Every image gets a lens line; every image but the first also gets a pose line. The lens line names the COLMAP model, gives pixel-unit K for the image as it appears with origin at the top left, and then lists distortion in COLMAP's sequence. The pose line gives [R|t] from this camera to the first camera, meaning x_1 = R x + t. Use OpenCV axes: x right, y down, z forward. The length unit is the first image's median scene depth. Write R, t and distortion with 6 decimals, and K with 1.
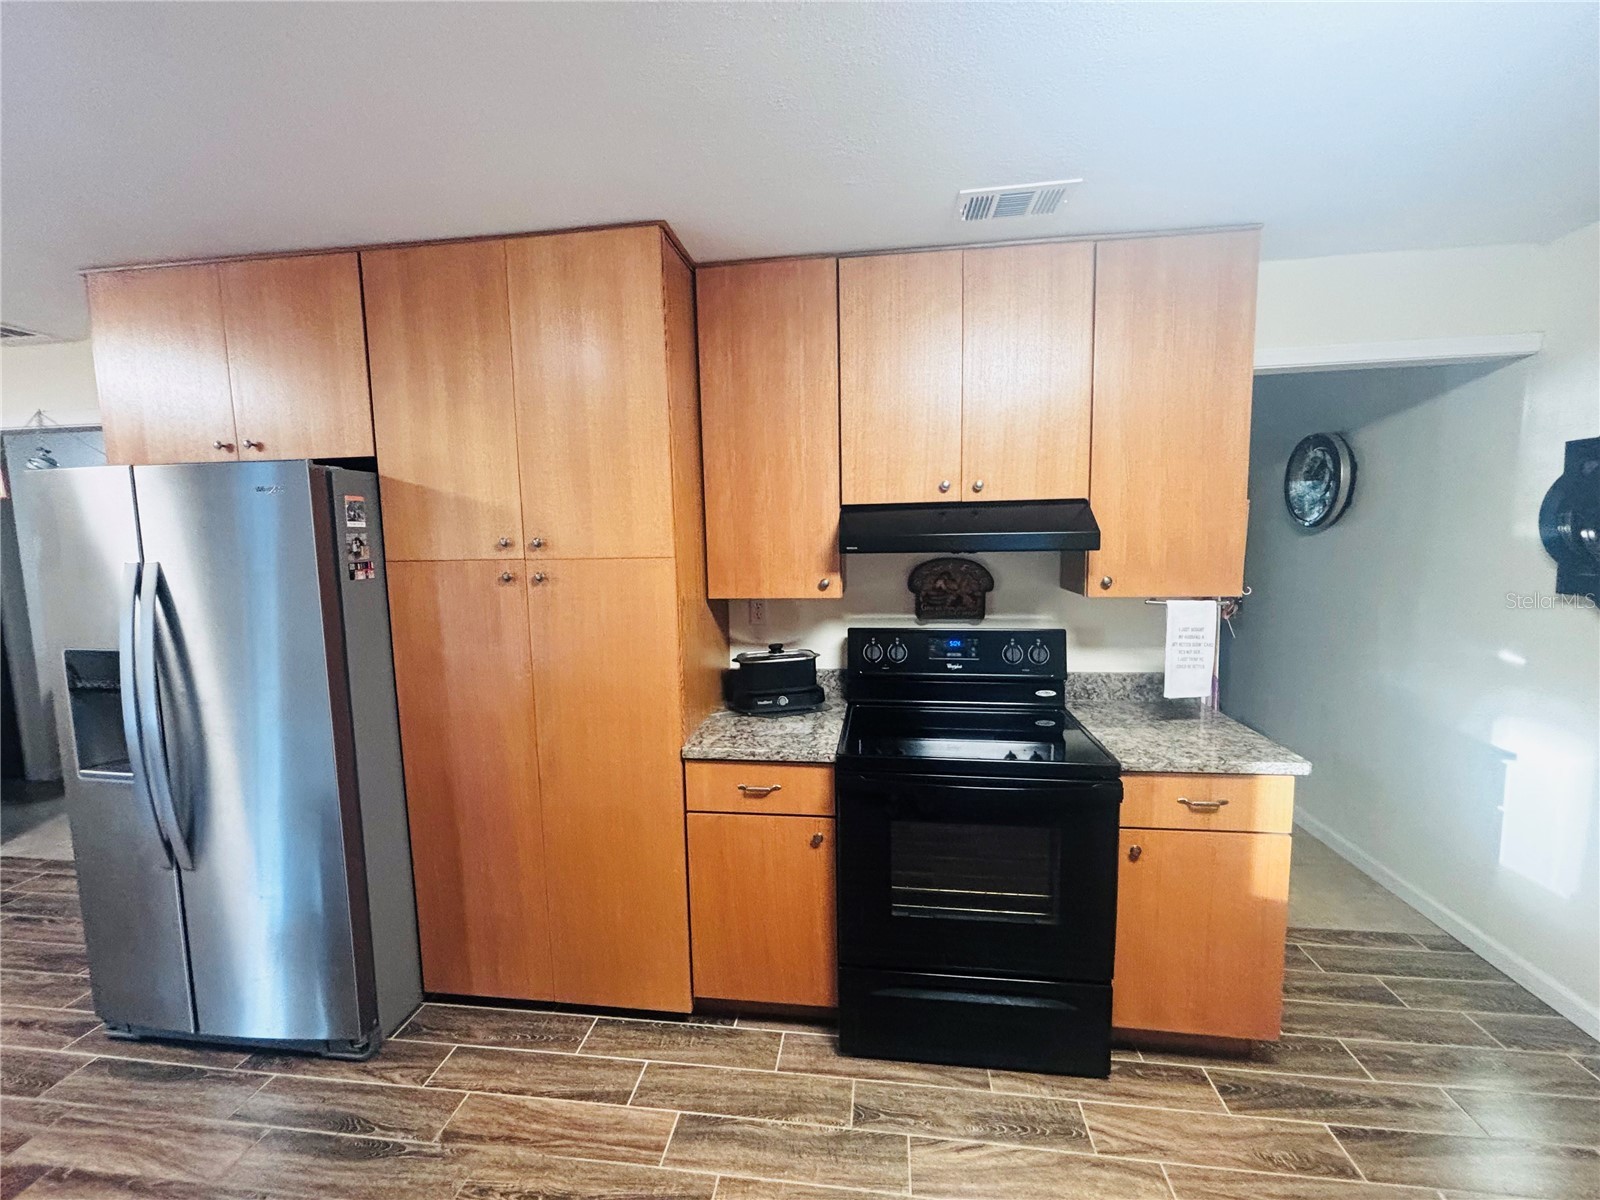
lens RADIAL K [[646.8, 0, 795.5], [0, 646.8, 599.3], [0, 0, 1]] dist [0.000615, -0.000084]
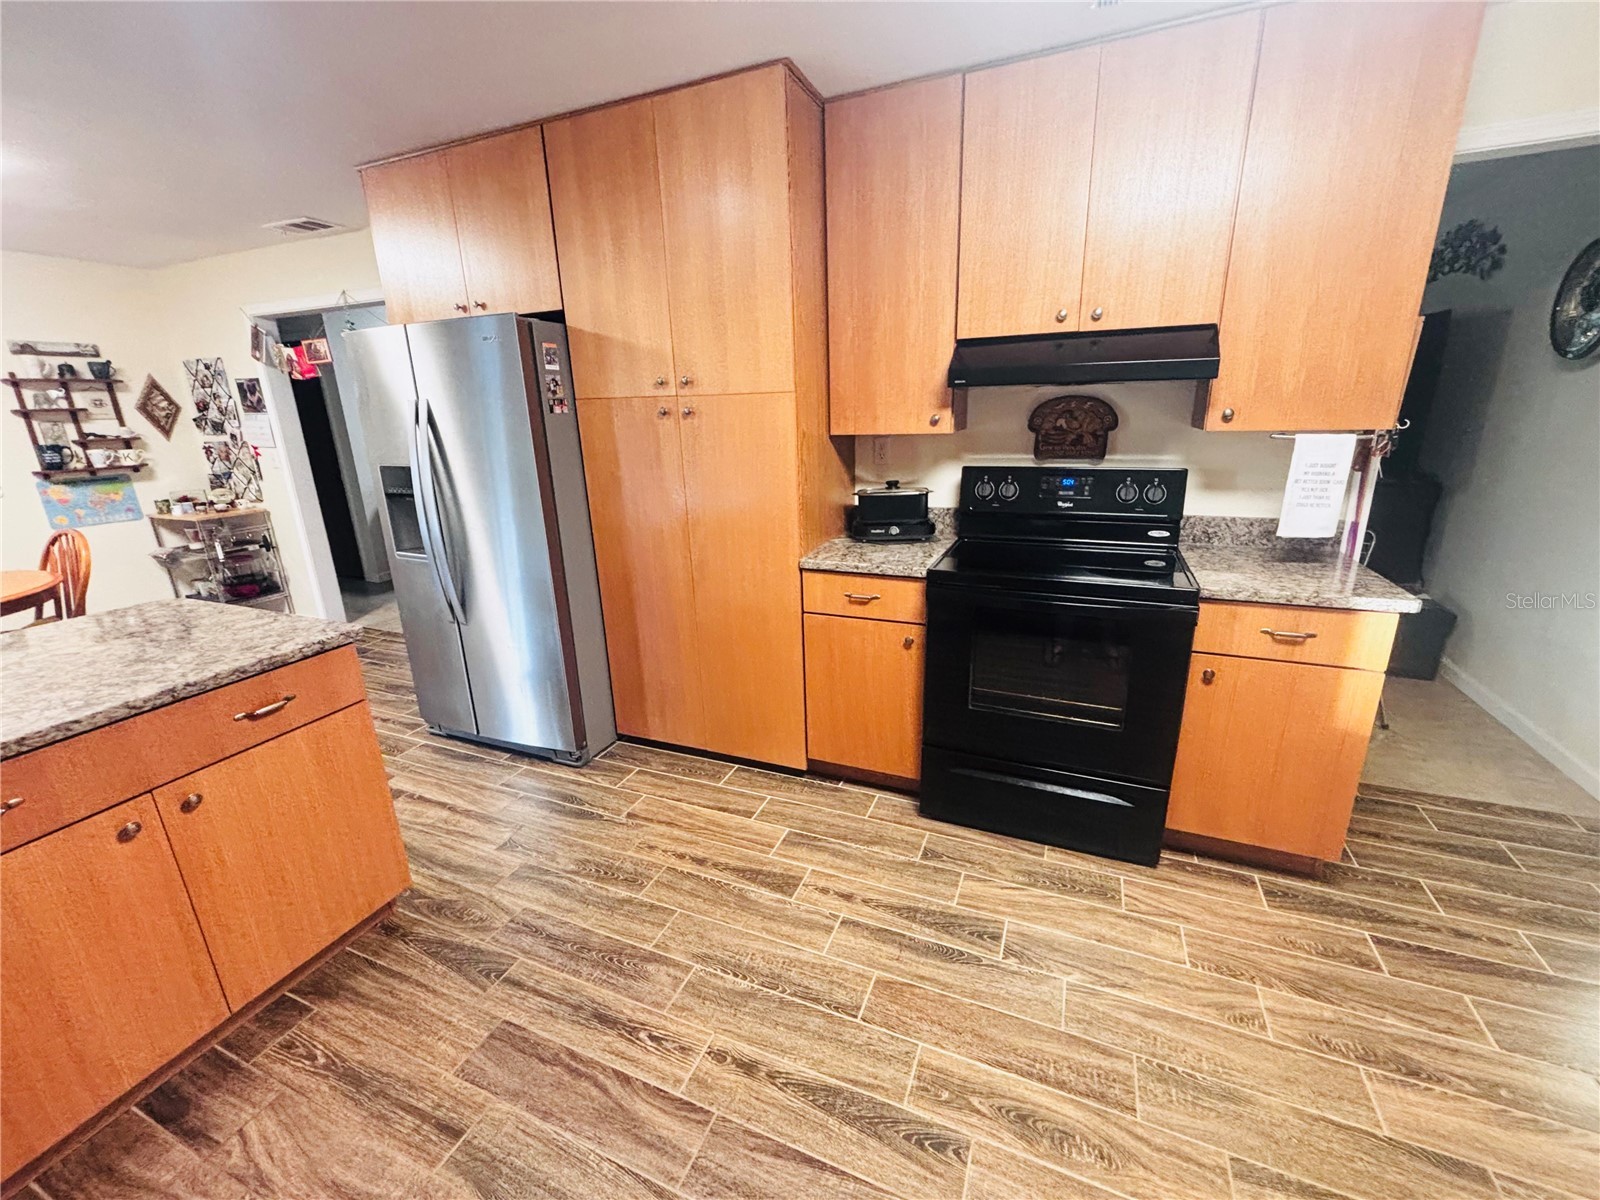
lens RADIAL K [[645.2, 0, 801.0], [0, 645.2, 595.4], [0, 0, 1]] dist [-0.000333, 0.000000]
pose [[0.964024, 0.067835, -0.257016, 0.136493], [-0.018252, 0.981500, 0.190591, 0.069381], [0.265190, -0.179043, 0.947427, -0.137057]]
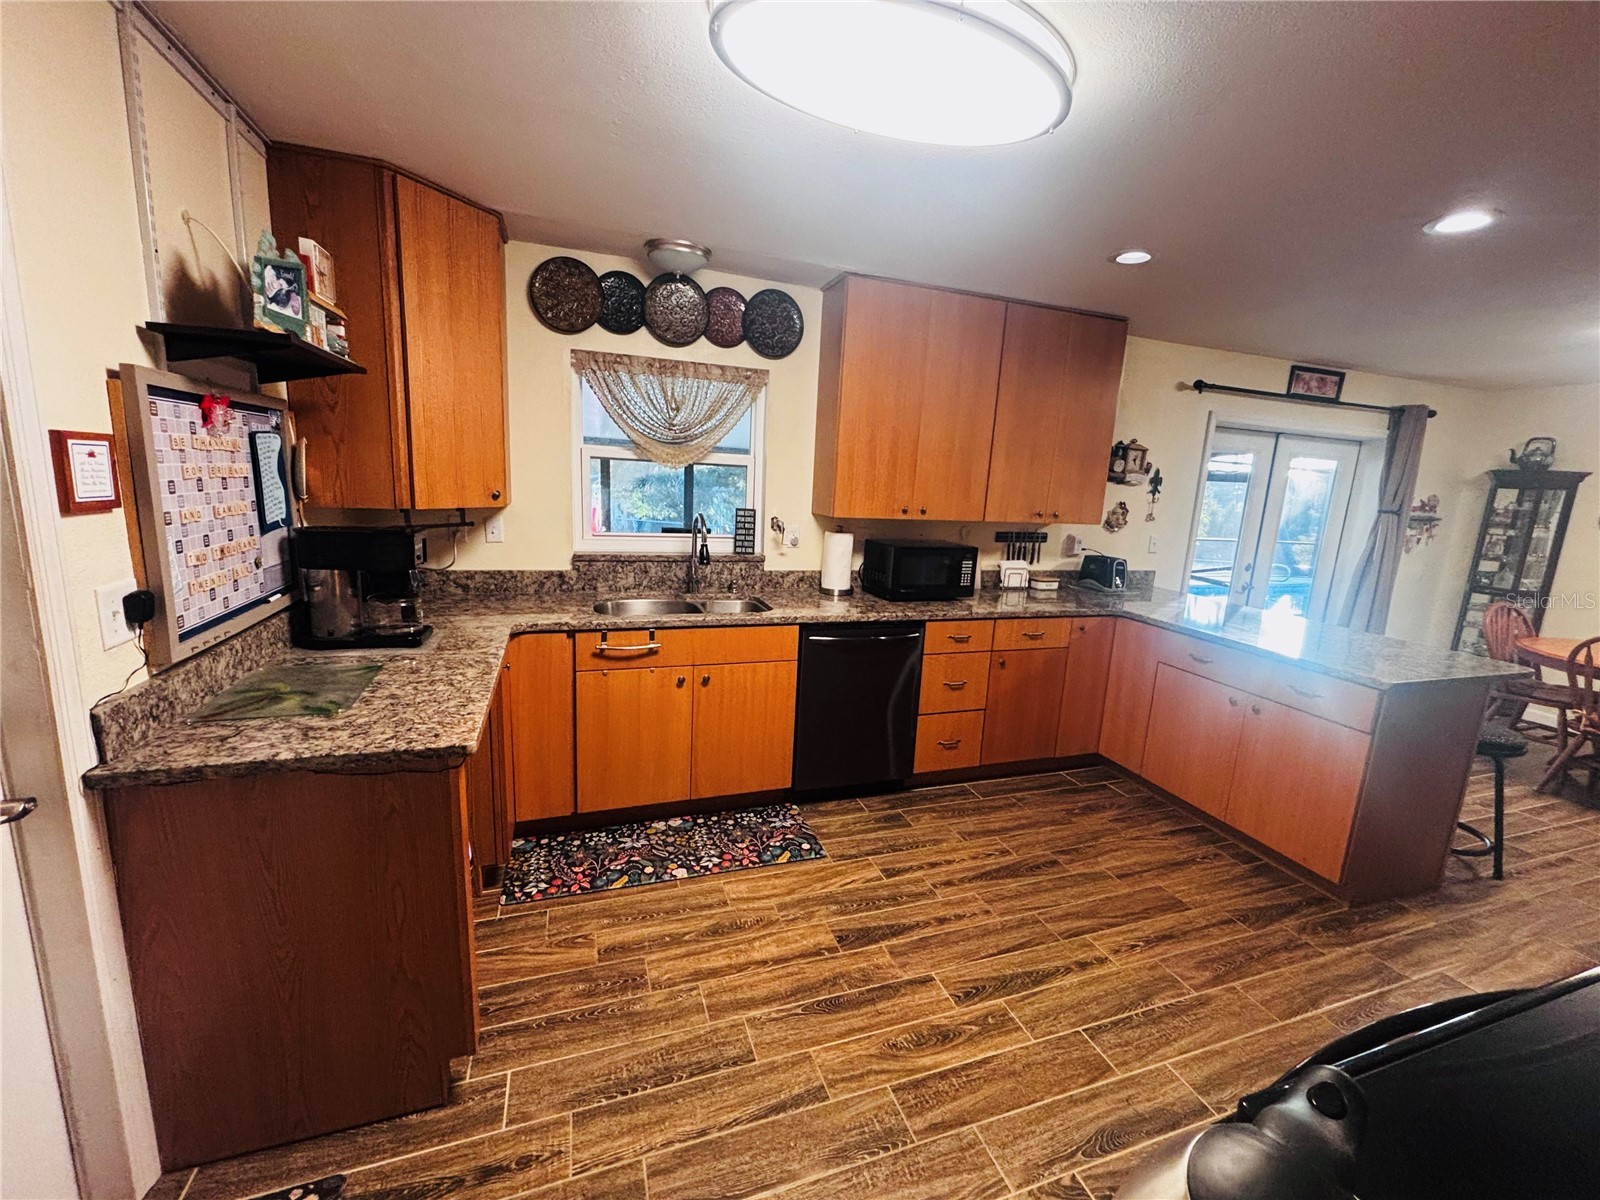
lens RADIAL K [[641.0, 0, 794.8], [0, 641.0, 595.9], [0, 0, 1]] dist [0.002500, 0.000048]
pose [[-0.897970, 0.056124, -0.436463, 0.788578], [-0.078784, 0.955305, 0.284930, -0.102275], [0.432946, 0.290245, -0.853414, 0.993943]]
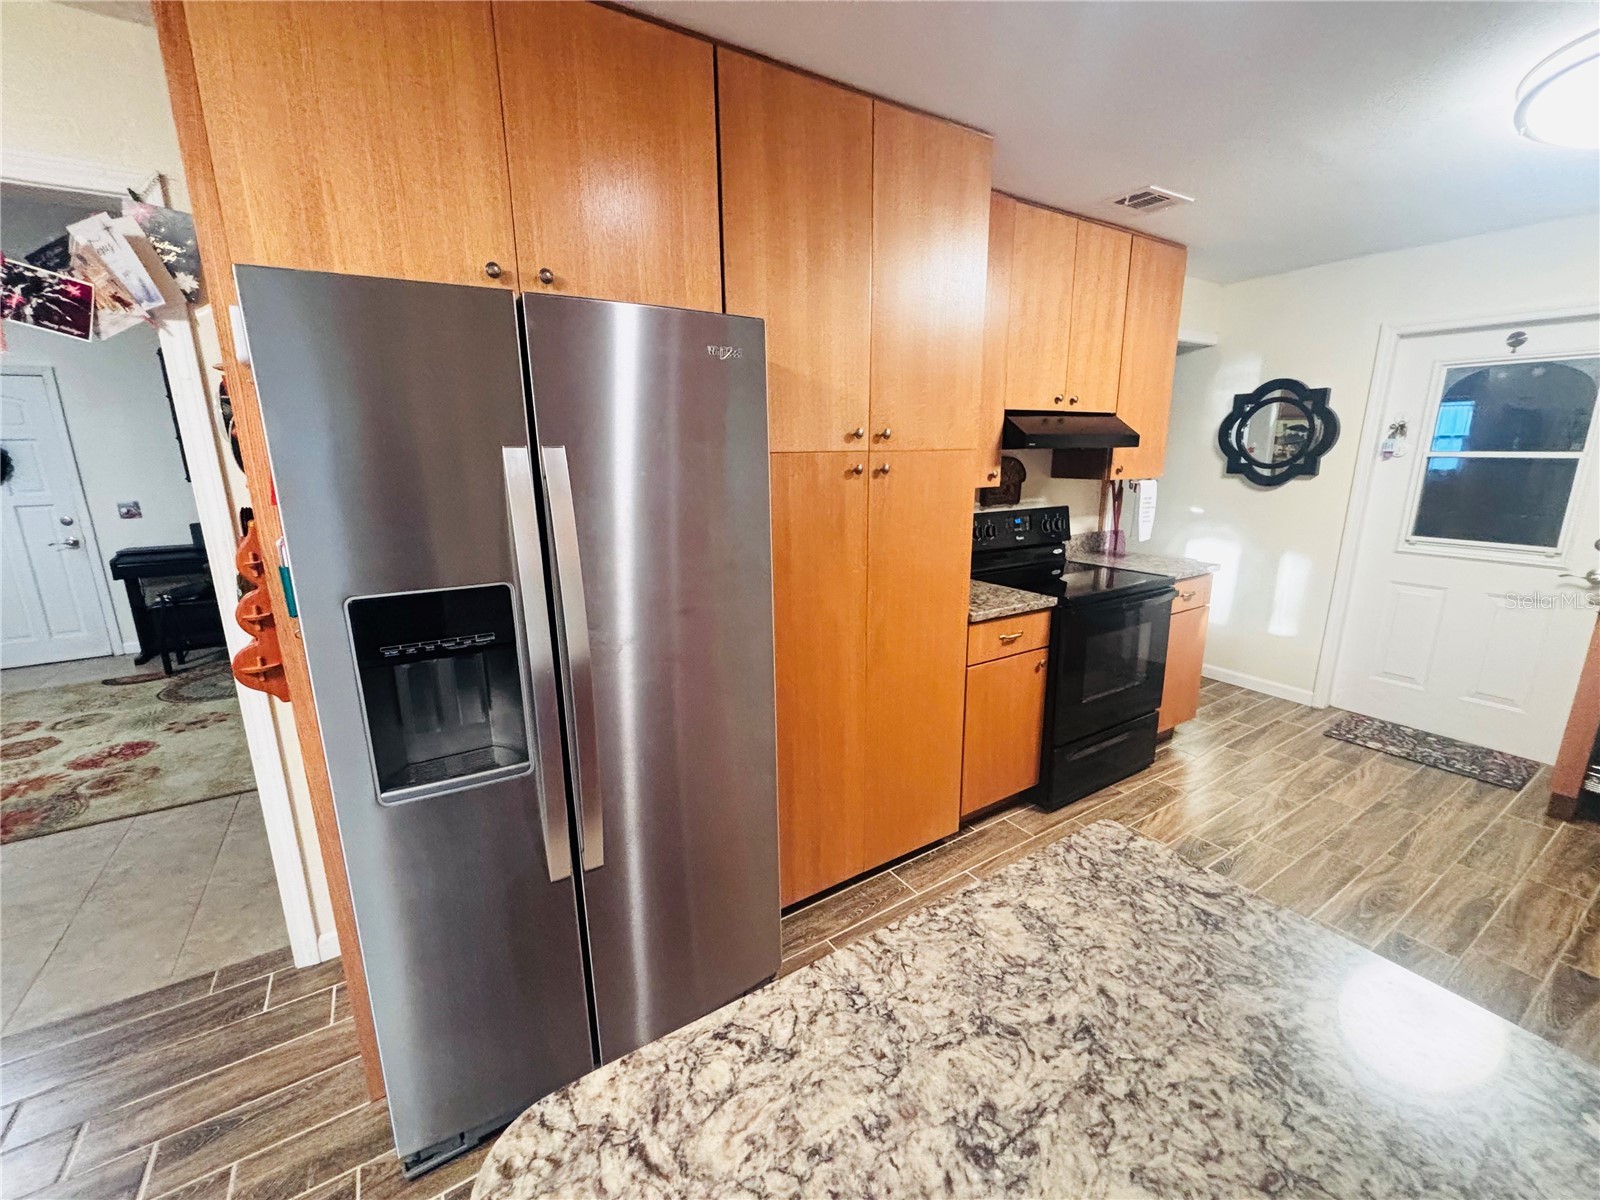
lens RADIAL K [[650.5, 0, 800.8], [0, 650.5, 597.8], [0, 0, 1]] dist [0.001242, 0.000428]
pose [[0.768986, -0.133710, 0.625125, -1.160417], [0.062776, 0.988949, 0.134306, 0.020207], [-0.636175, -0.064037, 0.768882, 0.285825]]
